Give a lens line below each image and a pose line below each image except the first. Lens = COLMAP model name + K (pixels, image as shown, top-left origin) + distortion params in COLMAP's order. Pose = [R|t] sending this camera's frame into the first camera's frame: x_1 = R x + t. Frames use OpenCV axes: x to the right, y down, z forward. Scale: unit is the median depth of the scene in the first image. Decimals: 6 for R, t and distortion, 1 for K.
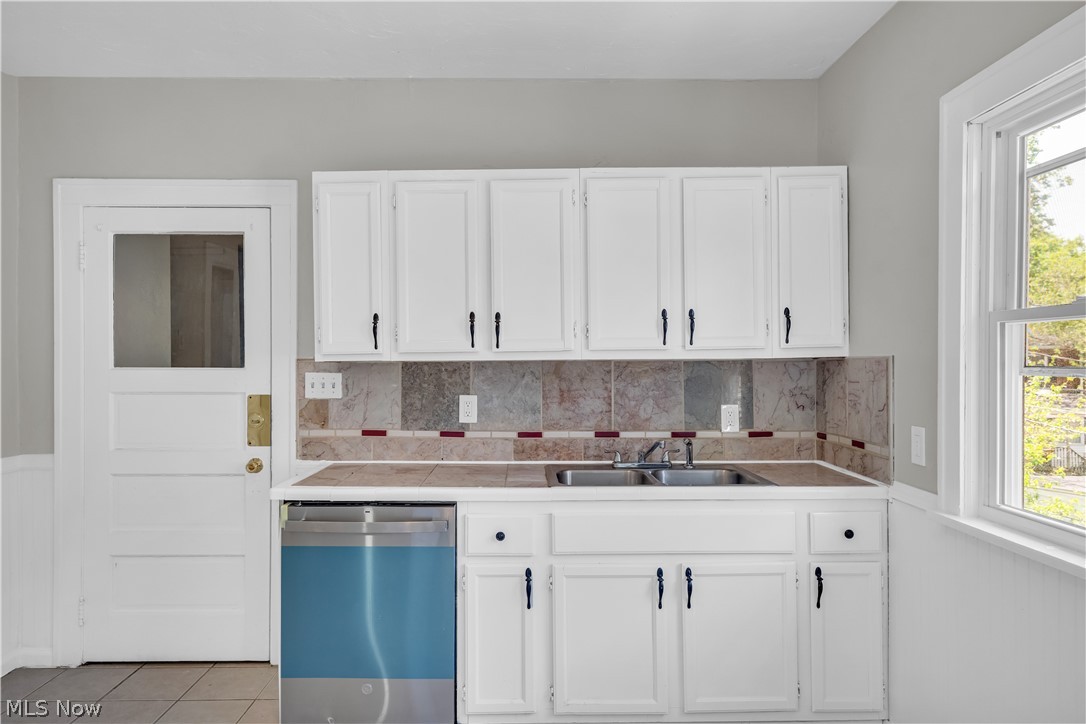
lens RADIAL K [[701.5, 0, 538.9], [0, 701.5, 366.0], [0, 0, 1]] dist [0.000818, -0.000136]
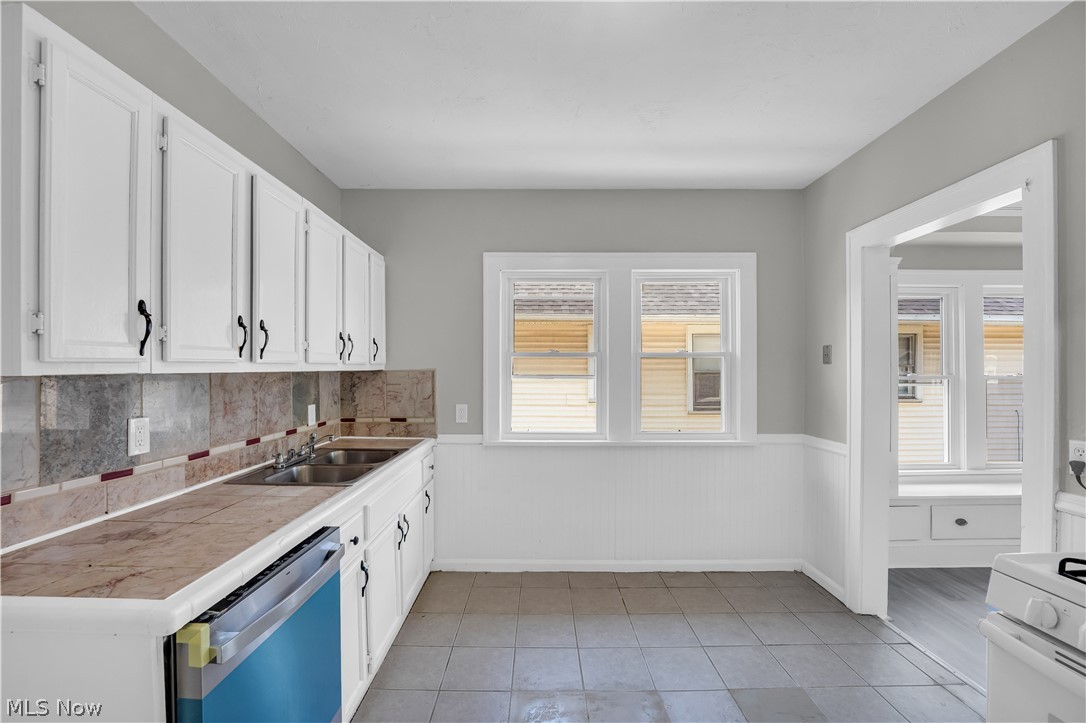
lens RADIAL K [[450.3, 0, 540.3], [0, 450.3, 367.8], [0, 0, 1]] dist [-0.022182, 0.000755]
pose [[0.005121, 0.006121, 0.999968, -0.578910], [0.001100, 0.999981, -0.006126, -0.009521], [-0.999986, 0.001131, 0.005114, 0.562231]]
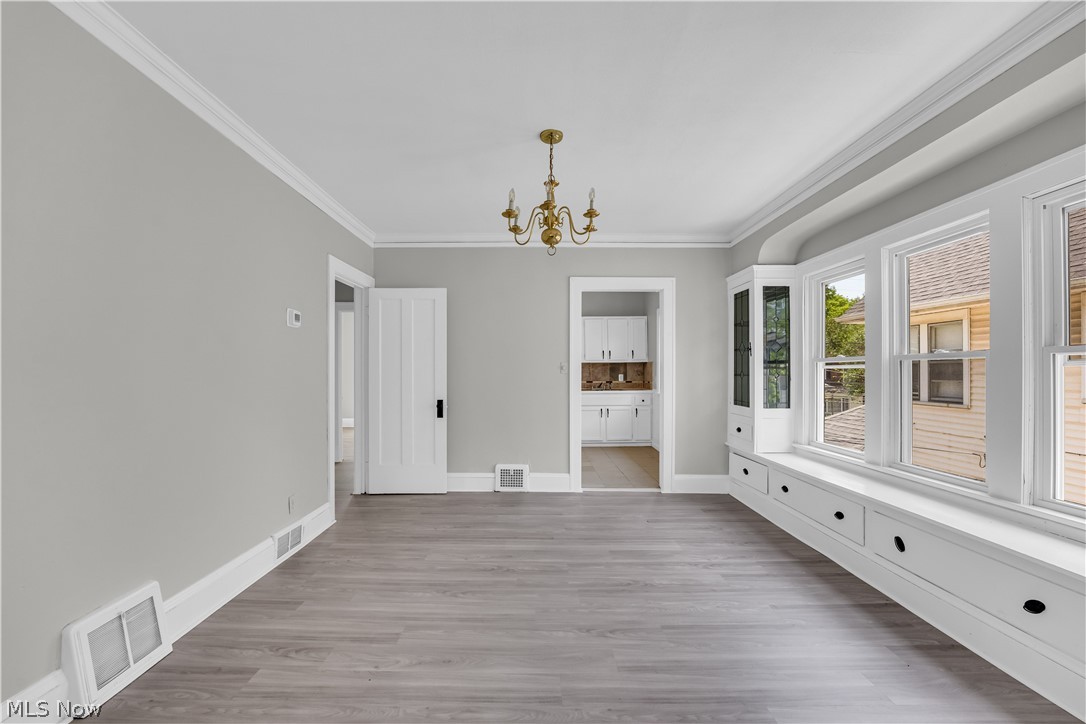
lens RADIAL K [[450.3, 0, 535.8], [0, 450.3, 366.1], [0, 0, 1]] dist [-0.022182, 0.000755]
pose [[0.999799, 0.001388, -0.020016, -0.153704], [-0.001670, 0.999900, -0.014032, 0.045669], [0.019995, 0.014063, 0.999701, -1.530128]]
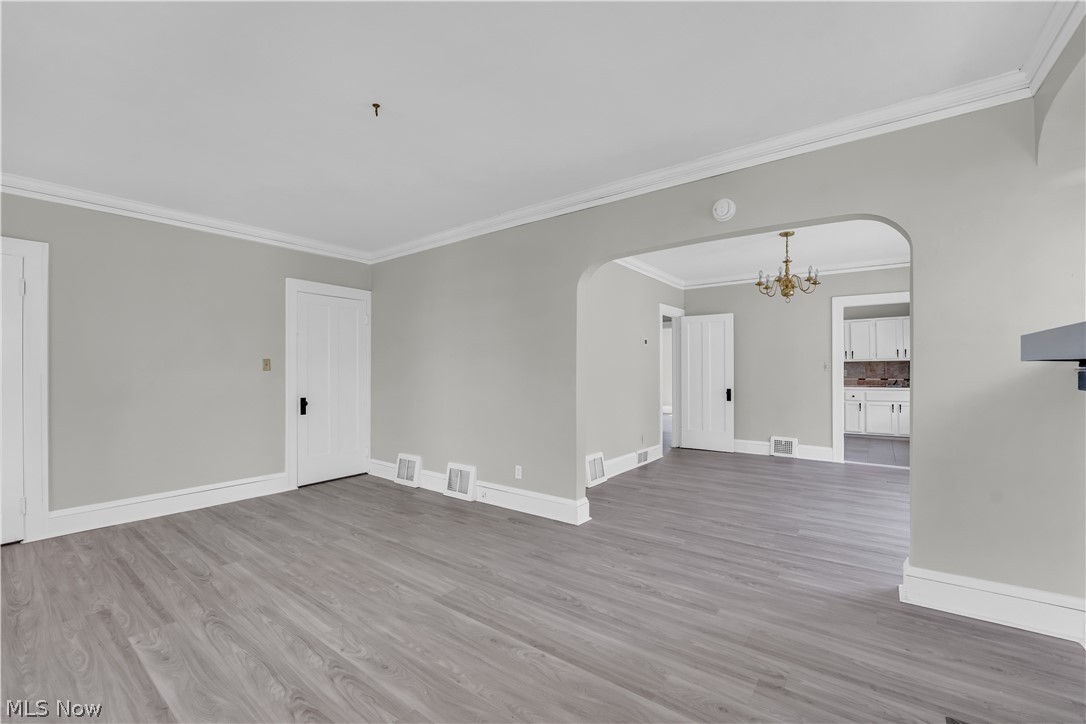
lens RADIAL K [[450.3, 0, 540.2], [0, 450.3, 367.2], [0, 0, 1]] dist [-0.022182, 0.000755]
pose [[0.785253, -0.000926, -0.619175, 0.128247], [-0.001557, 0.999993, -0.003470, 0.039315], [0.619174, 0.003689, 0.785245, -2.329337]]
